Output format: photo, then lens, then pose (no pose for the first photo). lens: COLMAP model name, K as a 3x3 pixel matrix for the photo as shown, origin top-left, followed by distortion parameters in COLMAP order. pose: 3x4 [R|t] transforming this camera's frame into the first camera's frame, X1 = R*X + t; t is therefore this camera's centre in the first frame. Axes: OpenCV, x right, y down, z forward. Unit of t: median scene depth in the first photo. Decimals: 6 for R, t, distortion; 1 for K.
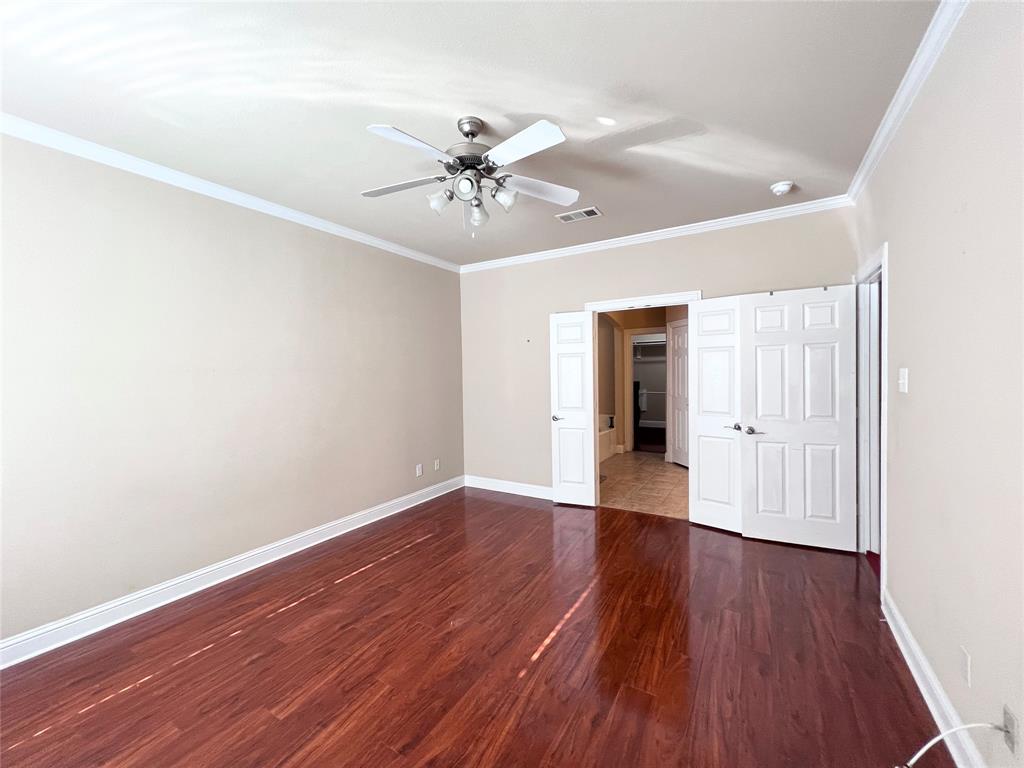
lens RADIAL K [[412.5, 0, 510.3], [0, 412.5, 381.6], [0, 0, 1]] dist [-0.001463, 0.000691]
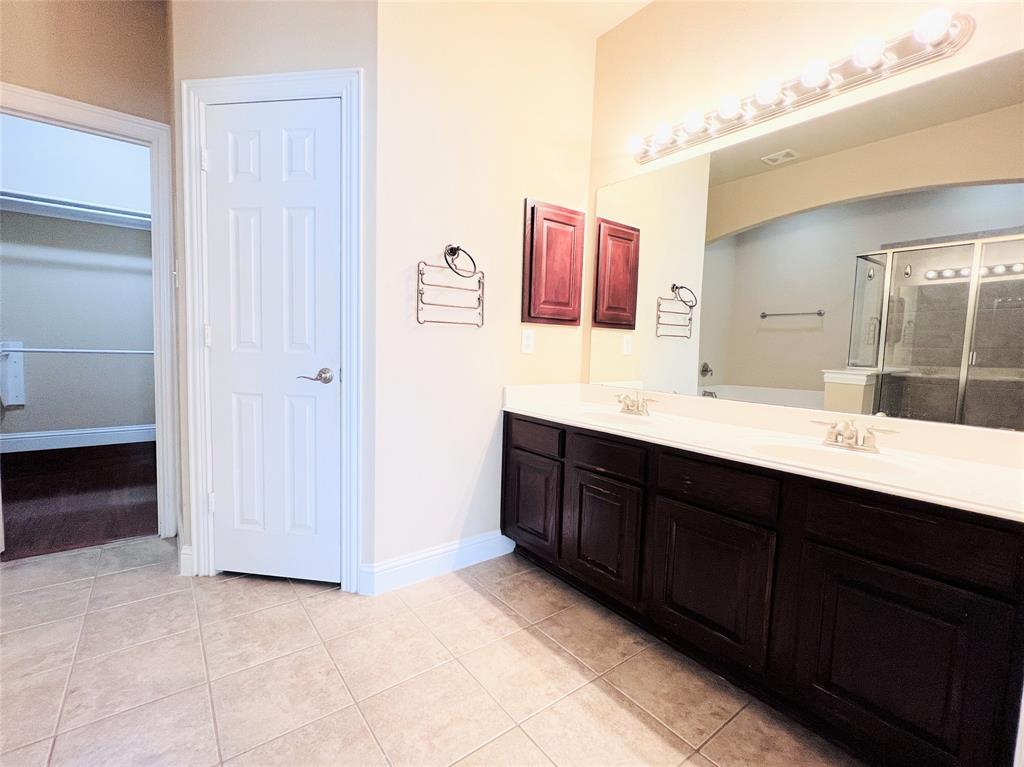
lens RADIAL K [[452.6, 0, 504.7], [0, 452.6, 391.0], [0, 0, 1]] dist [0.001280, -0.000467]
pose [[0.358214, -0.042859, 0.932655, 0.382628], [-0.013390, 0.998607, 0.051033, 0.101502], [-0.933544, -0.030769, 0.357141, 1.579389]]
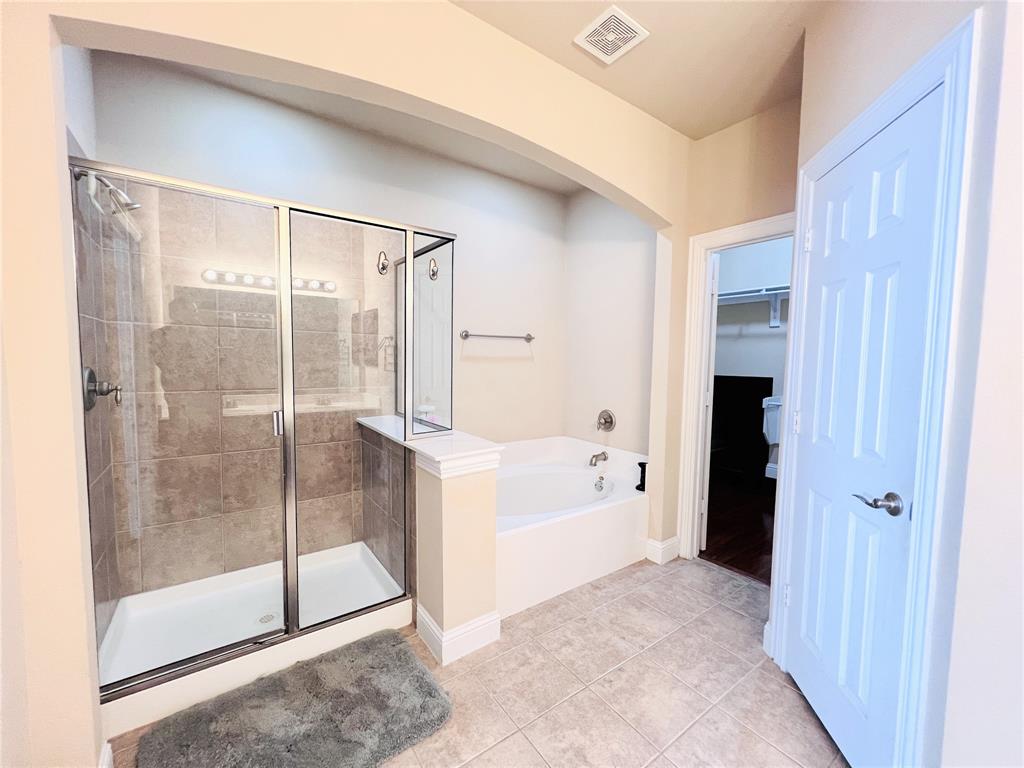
lens RADIAL K [[412.5, 0, 505.1], [0, 412.5, 383.6], [0, 0, 1]] dist [-0.001463, 0.000691]
pose [[0.916967, 0.058444, -0.394660, 0.724071], [-0.043095, 0.997934, 0.047652, -0.011025], [0.396629, -0.026688, 0.917591, 1.532557]]
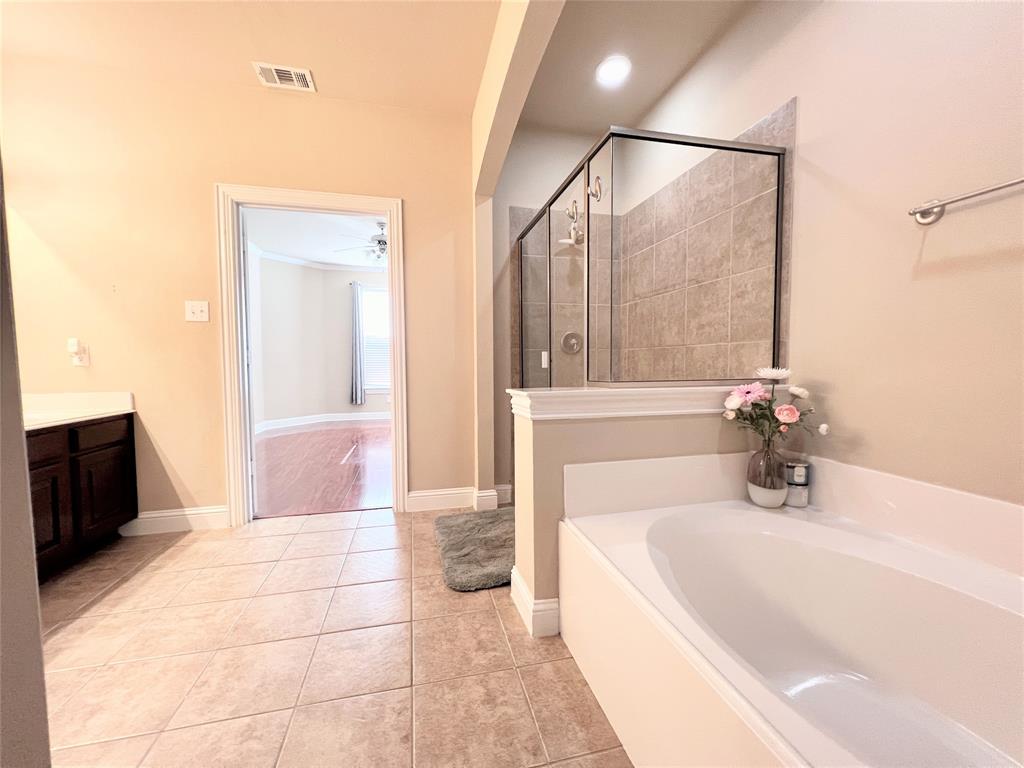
lens RADIAL K [[412.5, 0, 509.3], [0, 412.5, 382.6], [0, 0, 1]] dist [-0.001463, 0.000691]
pose [[-0.707245, 0.056115, -0.704738, 0.859099], [0.001029, 0.996926, 0.078348, 0.071769], [0.706968, 0.054686, -0.705129, 2.530550]]
